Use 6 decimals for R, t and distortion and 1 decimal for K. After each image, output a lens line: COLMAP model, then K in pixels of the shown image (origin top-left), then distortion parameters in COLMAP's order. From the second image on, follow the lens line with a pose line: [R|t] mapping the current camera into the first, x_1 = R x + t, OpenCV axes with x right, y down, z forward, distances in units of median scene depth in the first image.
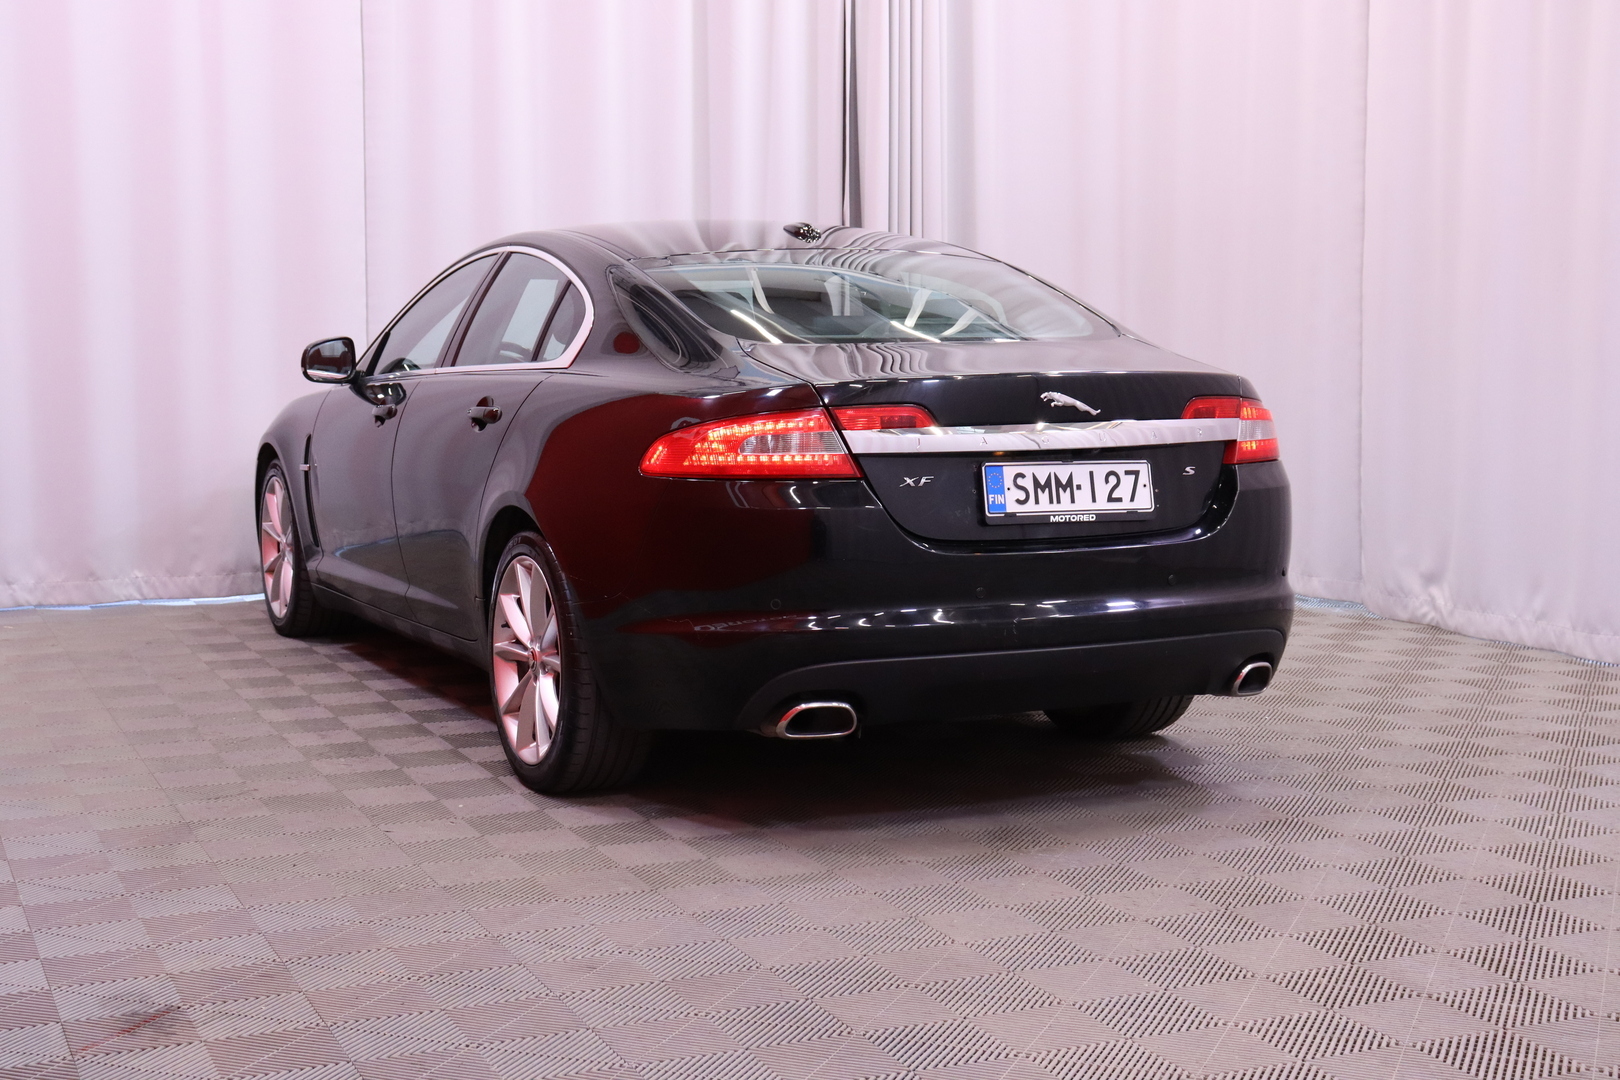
lens RADIAL K [[2189.1, 0, 810.0], [0, 2189.1, 540.0], [0, 0, 1]] dist [0.014360, 0.009874]
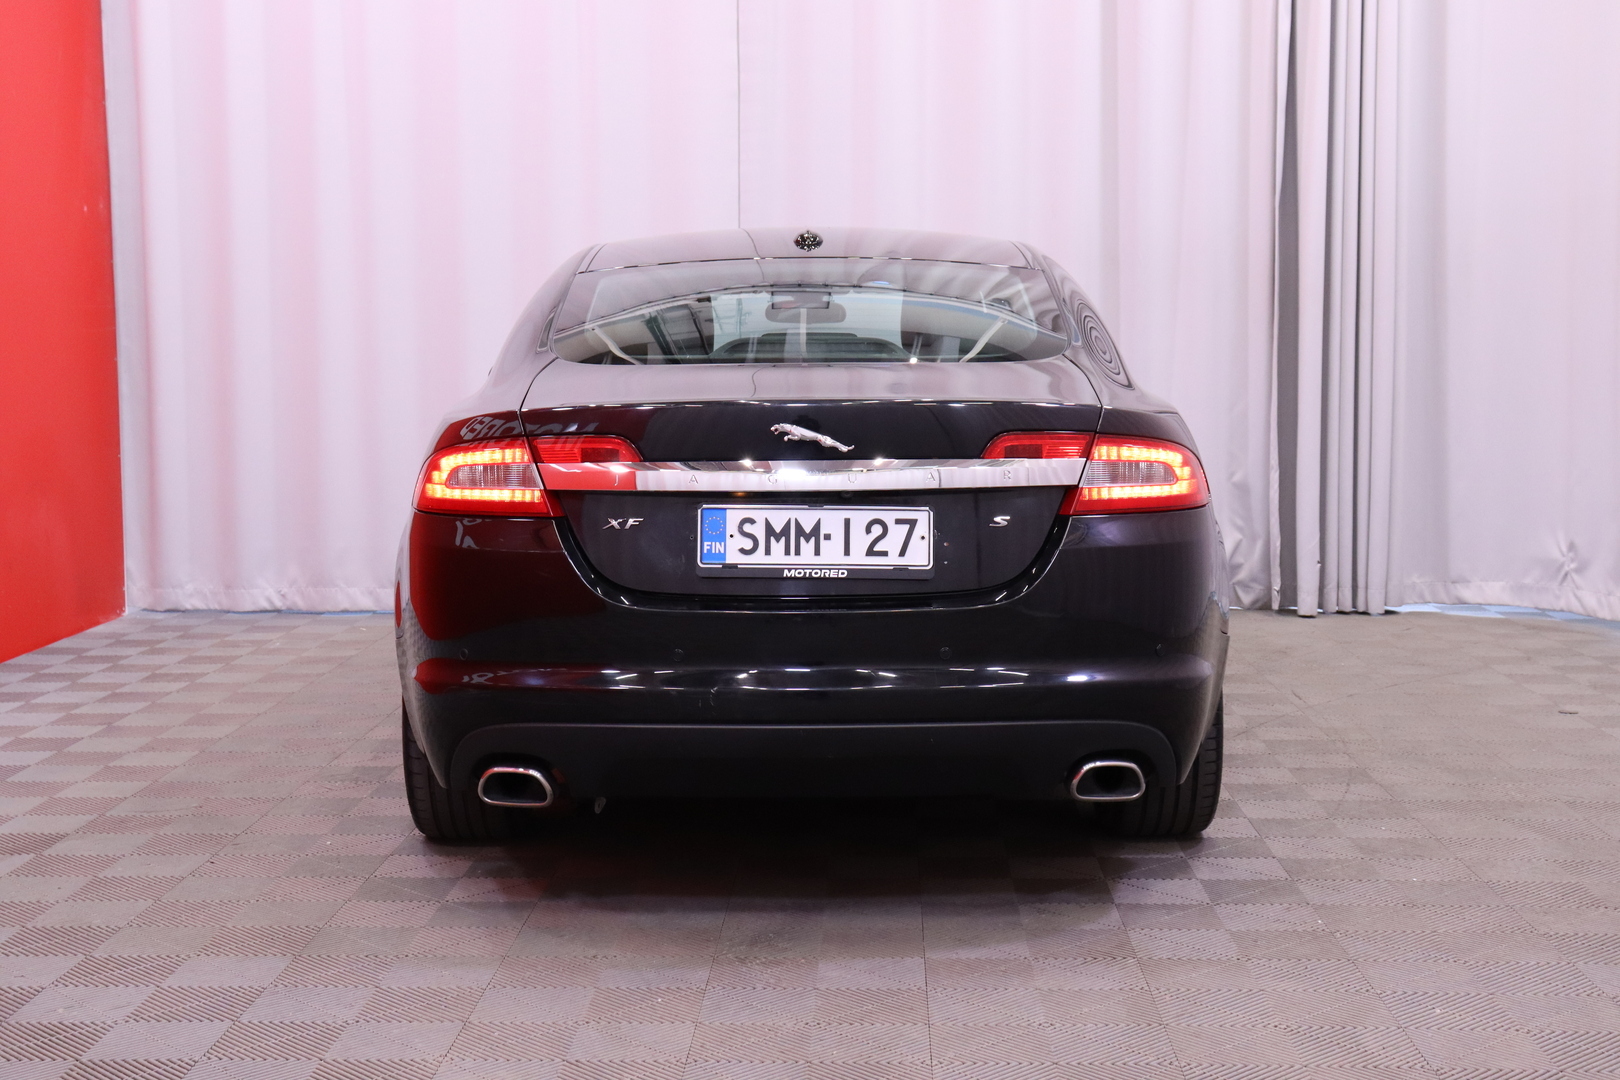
lens RADIAL K [[2189.1, 0, 810.0], [0, 2189.1, 540.0], [0, 0, 1]] dist [0.014360, 0.009874]
pose [[0.898007, 0.038215, -0.438318, 0.487997], [-0.040517, 0.999170, 0.004105, -0.026201], [0.438111, 0.014073, 0.898811, 0.240710]]
